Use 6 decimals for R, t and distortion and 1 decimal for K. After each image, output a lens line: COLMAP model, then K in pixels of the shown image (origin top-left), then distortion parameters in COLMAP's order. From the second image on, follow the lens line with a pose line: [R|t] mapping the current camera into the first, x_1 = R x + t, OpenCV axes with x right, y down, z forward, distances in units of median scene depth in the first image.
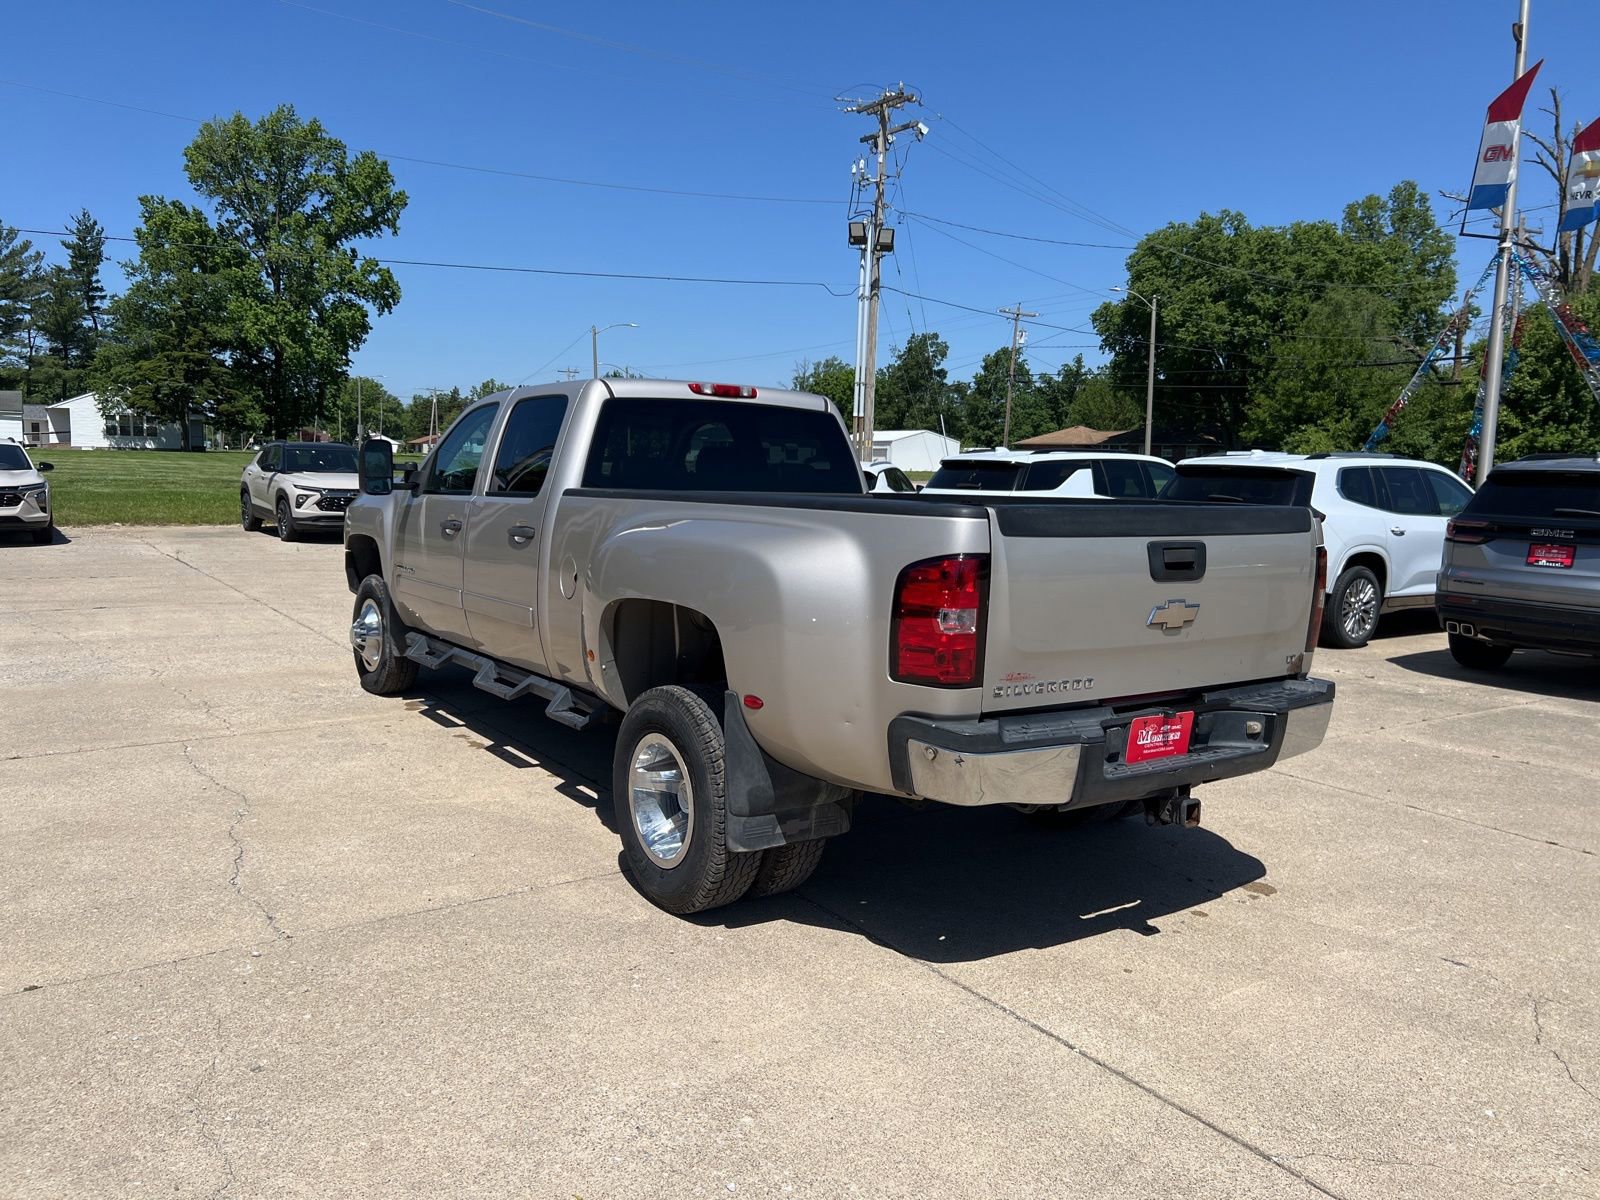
lens RADIAL K [[1209.5, 0, 793.2], [0, 1209.5, 603.8], [0, 0, 1]] dist [0.058066, -0.062376]
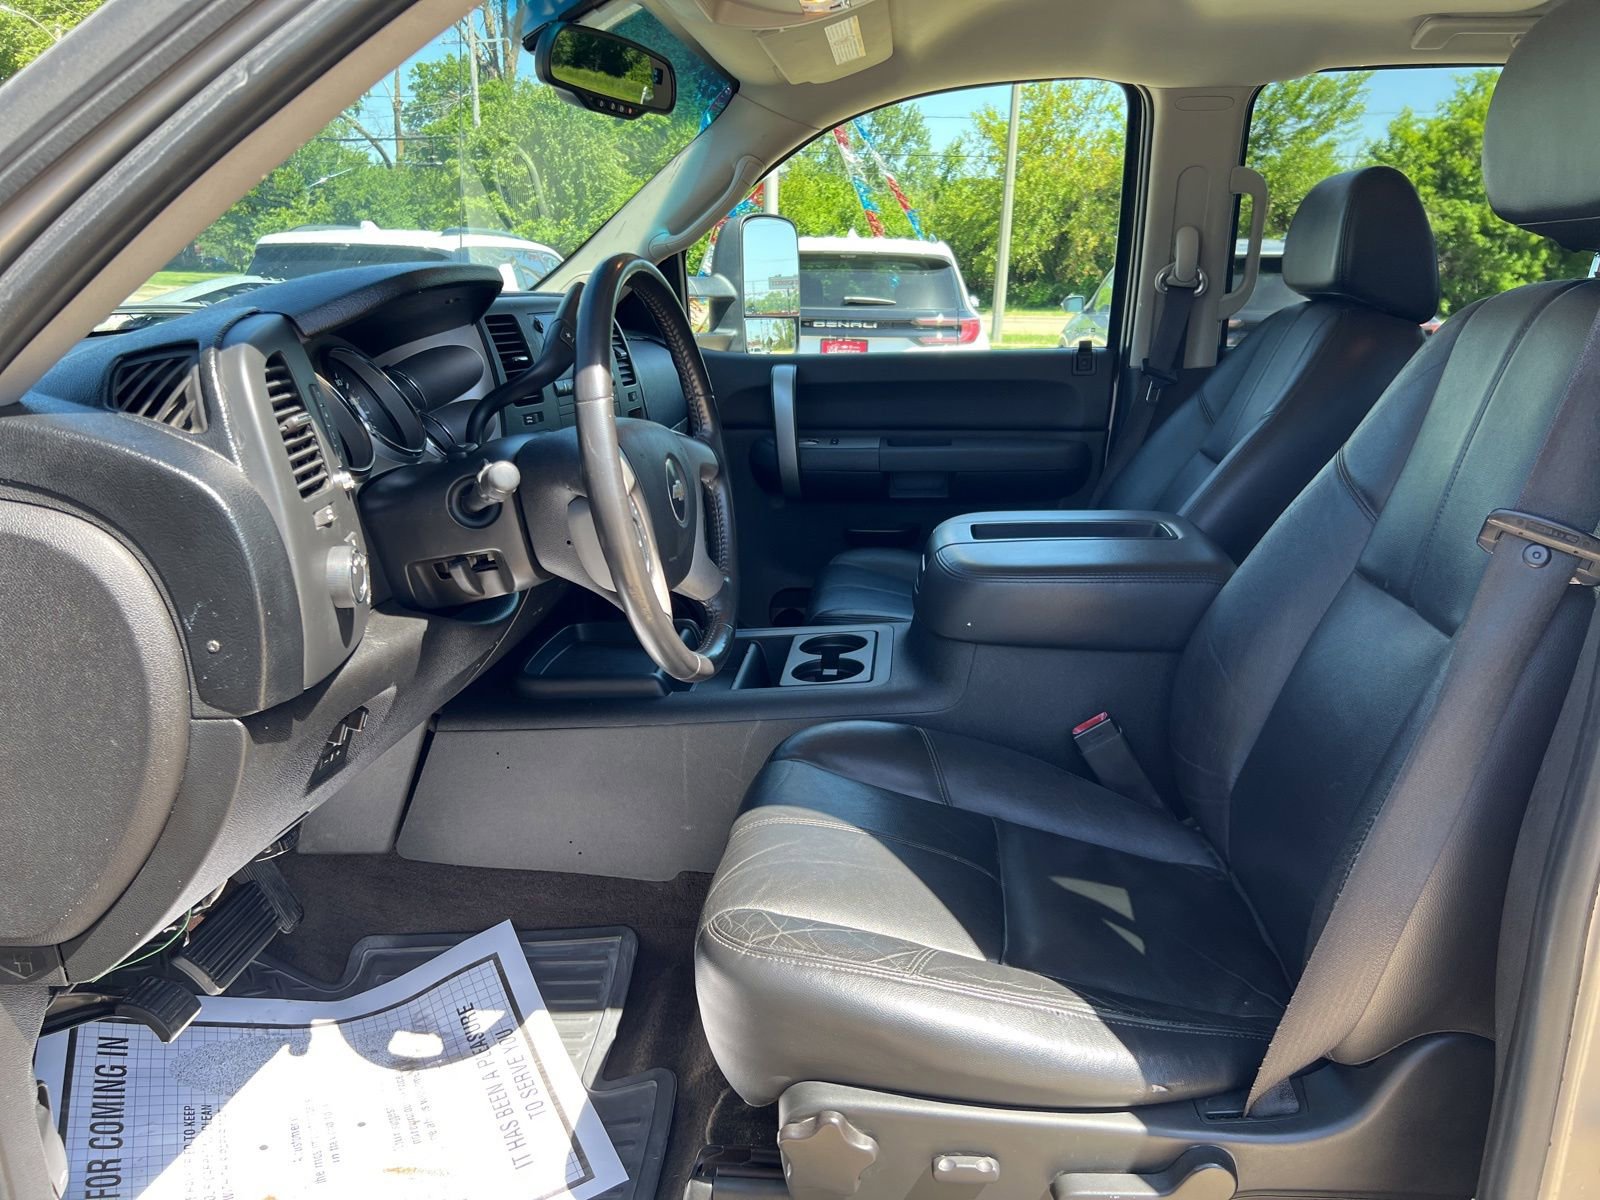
lens RADIAL K [[1209.5, 0, 793.1], [0, 1209.5, 610.1], [0, 0, 1]] dist [0.058066, -0.062376]
pose [[0.648111, -0.219730, 0.729158, -0.116570], [0.093229, 0.973161, 0.210393, -0.033608], [-0.755818, -0.068380, 0.651202, 0.291121]]
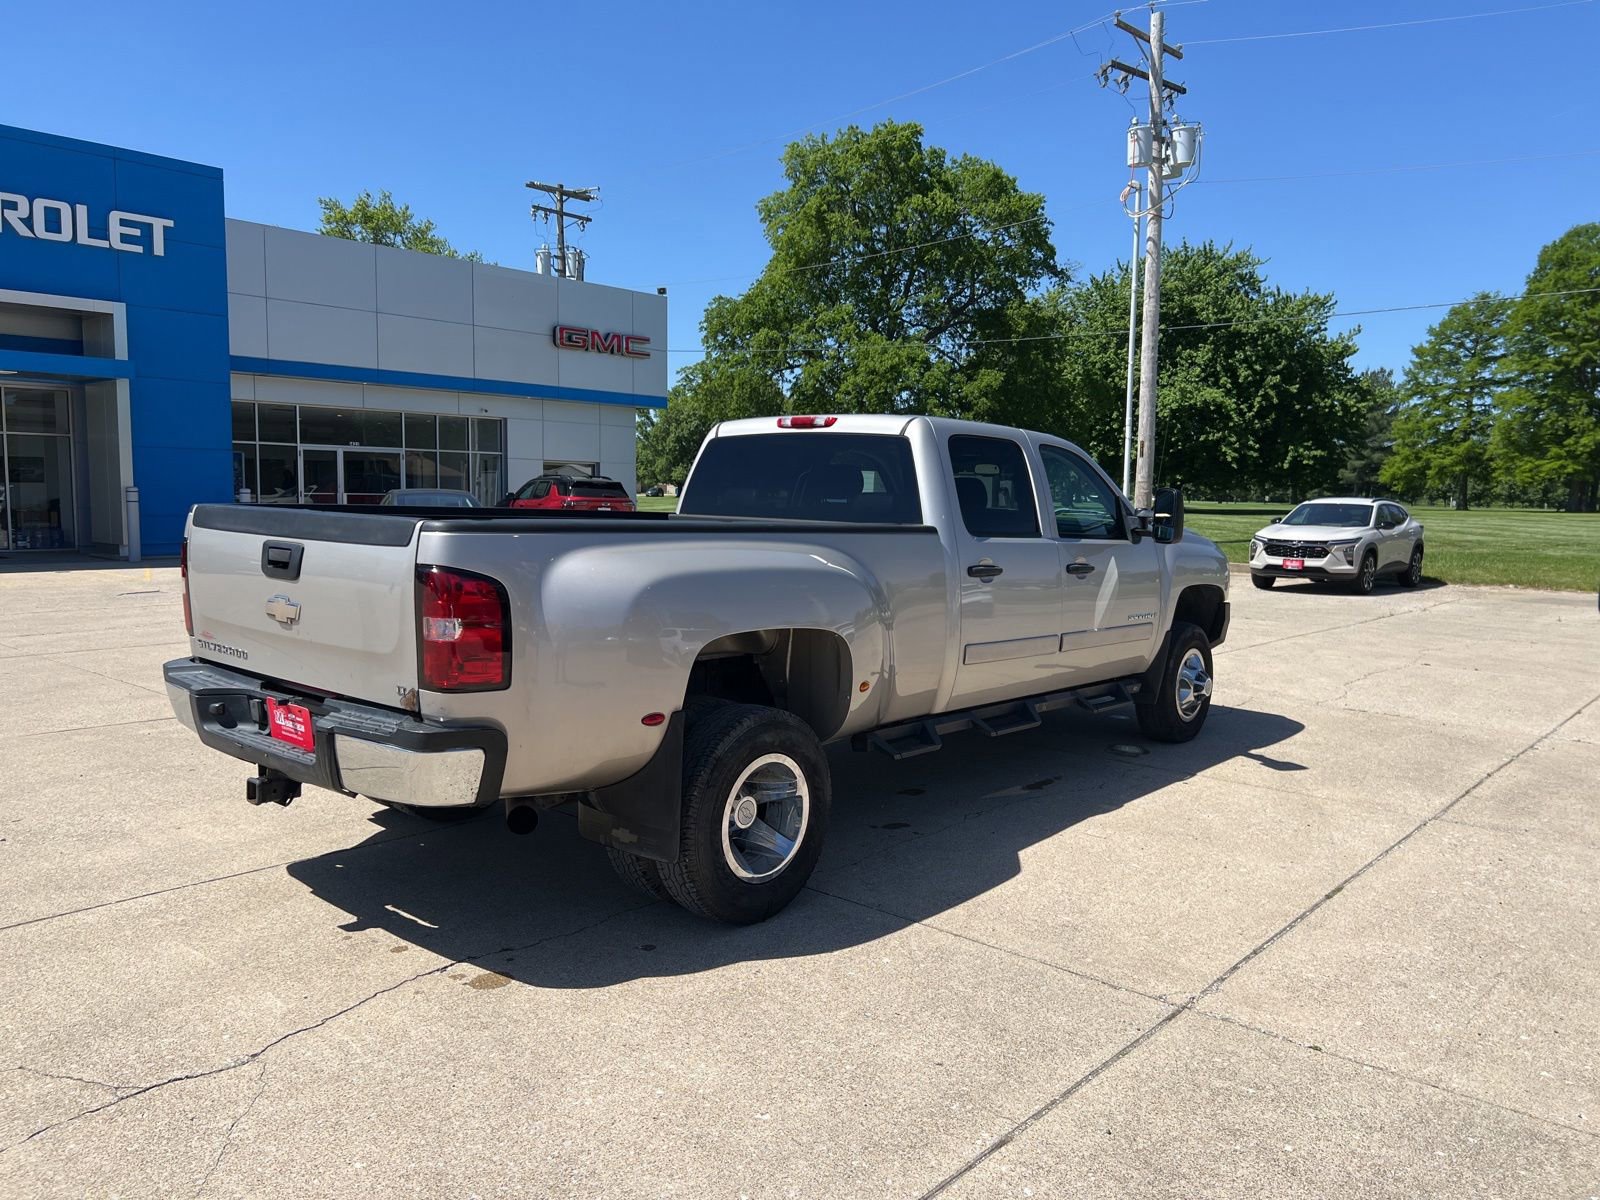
lens RADIAL K [[1209.5, 0, 792.8], [0, 1209.5, 605.9], [0, 0, 1]] dist [0.058066, -0.062376]
pose [[0.240017, 0.074667, -0.967893, 0.265323], [-0.130139, 0.990513, 0.044141, -0.018249], [0.962006, 0.115366, 0.247457, 0.210385]]
